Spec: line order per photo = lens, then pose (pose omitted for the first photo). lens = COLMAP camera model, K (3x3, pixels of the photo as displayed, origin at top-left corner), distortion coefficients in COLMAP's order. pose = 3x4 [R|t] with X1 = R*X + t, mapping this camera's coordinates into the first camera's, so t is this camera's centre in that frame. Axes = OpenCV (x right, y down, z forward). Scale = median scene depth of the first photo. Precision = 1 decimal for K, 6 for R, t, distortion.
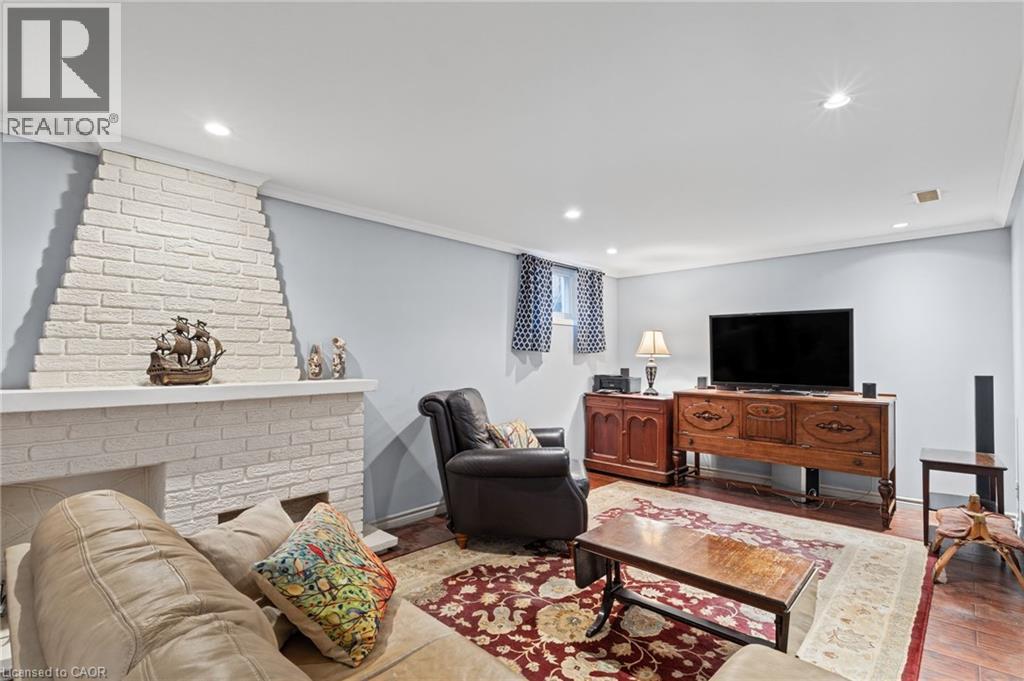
lens RADIAL K [[488.5, 0, 514.7], [0, 488.5, 361.2], [0, 0, 1]] dist [0.001028, 0.000162]
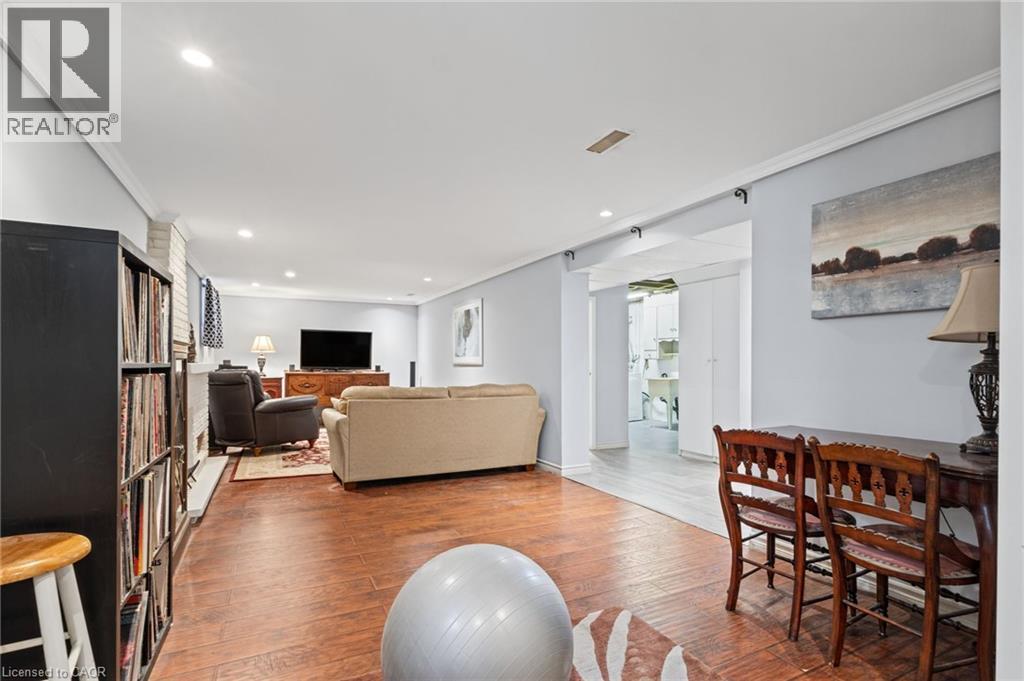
lens RADIAL K [[488.5, 0, 514.7], [0, 488.5, 361.2], [0, 0, 1]] dist [0.001028, 0.000162]
pose [[0.356323, -0.001319, 0.934362, -1.055413], [-0.003654, 0.999989, 0.002805, 0.014915], [-0.934356, -0.004414, 0.356315, -0.373839]]
